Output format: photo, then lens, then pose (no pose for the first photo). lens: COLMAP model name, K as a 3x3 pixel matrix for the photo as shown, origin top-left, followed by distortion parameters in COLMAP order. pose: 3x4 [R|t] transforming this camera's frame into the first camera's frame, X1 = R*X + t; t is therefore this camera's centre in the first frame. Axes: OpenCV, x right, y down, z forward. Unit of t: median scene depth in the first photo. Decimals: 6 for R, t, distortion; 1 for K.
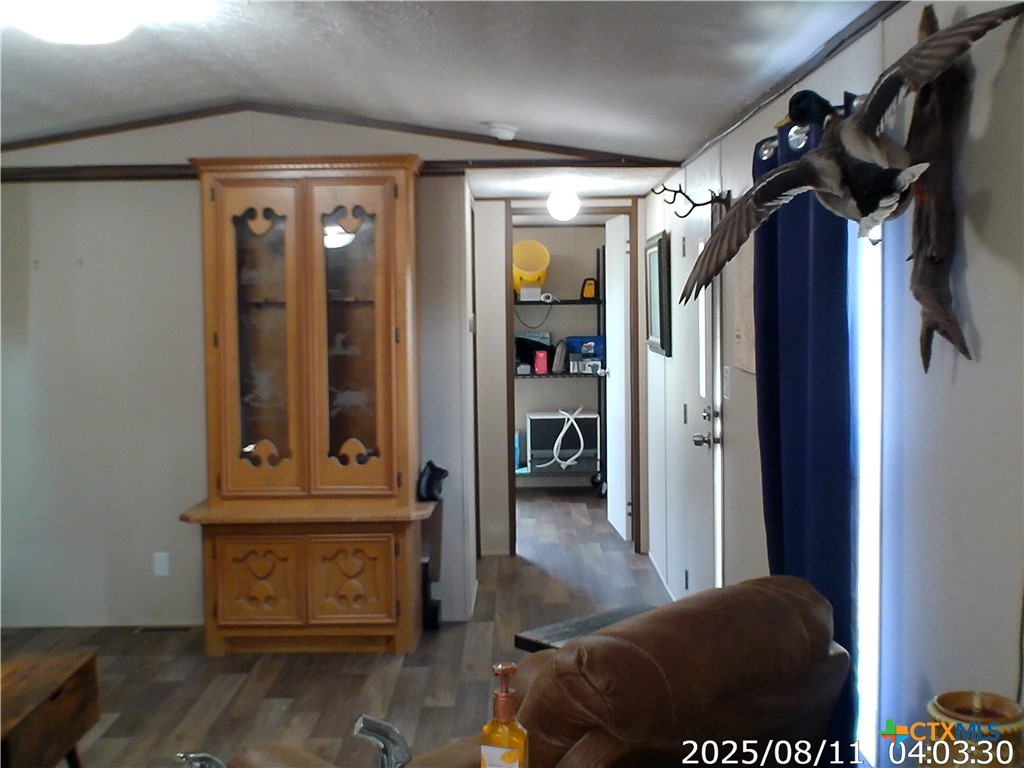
lens RADIAL K [[848.0, 0, 502.4], [0, 848.0, 369.4], [0, 0, 1]] dist [-0.014592, 0.003951]
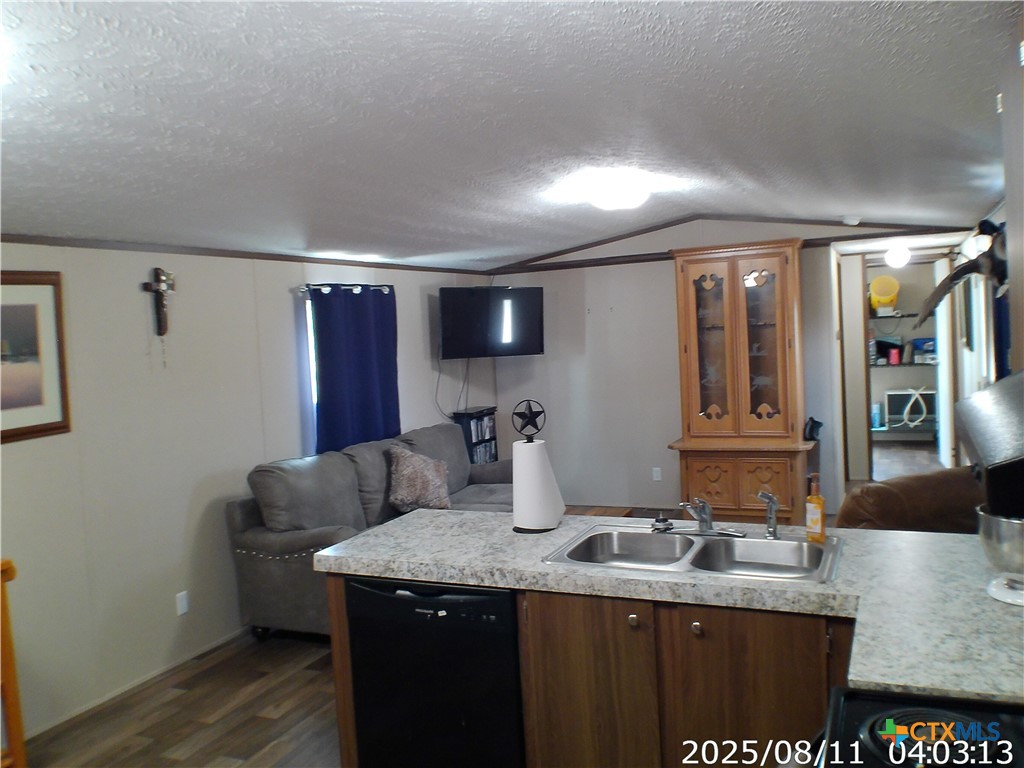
lens RADIAL K [[848.0, 0, 502.4], [0, 848.0, 369.4], [0, 0, 1]] dist [-0.014592, 0.003951]
pose [[0.880145, -0.017446, -0.474384, 0.174186], [0.019584, 0.999808, -0.000435, 0.001649], [0.474301, -0.008907, 0.880318, -0.775012]]
